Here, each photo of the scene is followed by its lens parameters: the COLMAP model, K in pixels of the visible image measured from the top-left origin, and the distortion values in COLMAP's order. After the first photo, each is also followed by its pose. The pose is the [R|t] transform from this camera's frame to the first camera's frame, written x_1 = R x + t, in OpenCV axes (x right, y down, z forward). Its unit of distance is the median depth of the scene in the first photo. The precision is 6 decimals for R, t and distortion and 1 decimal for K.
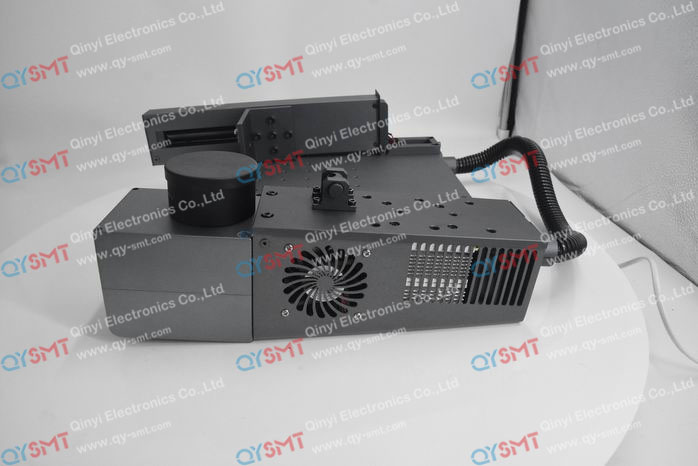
lens RADIAL K [[482.5, 0, 349.0], [0, 482.5, 233.0], [0, 0, 1]] dist [-0.001876, 0.001350]
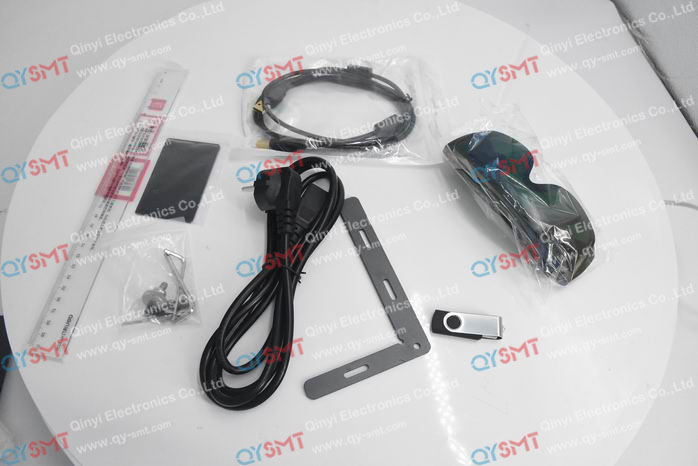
lens RADIAL K [[482.5, 0, 349.0], [0, 482.5, 233.0], [0, 0, 1]] dist [-0.001876, 0.001350]
pose [[1.000000, -0.000503, -0.000282, 0.000064], [0.000503, 1.000000, -0.000577, 0.195427], [0.000282, 0.000577, 1.000000, 0.000074]]
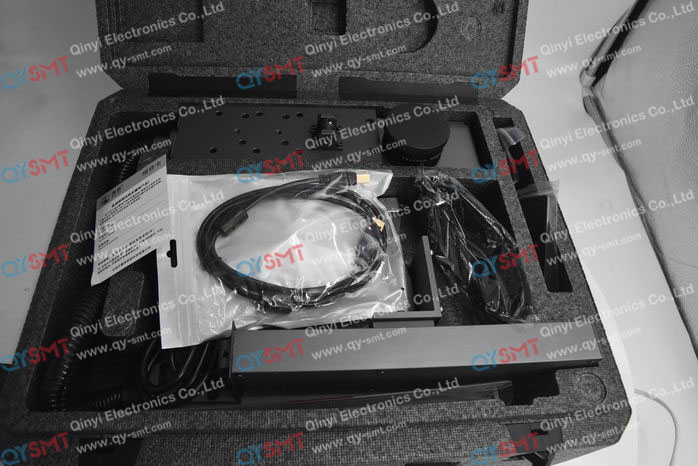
lens RADIAL K [[482.5, 0, 349.0], [0, 482.5, 233.0], [0, 0, 1]] dist [-0.001876, 0.001350]
pose [[1.000000, -0.000836, -0.000027, -0.000184], [0.000836, 0.999999, 0.000644, 0.390930], [0.000027, -0.000644, 1.000000, 0.000220]]
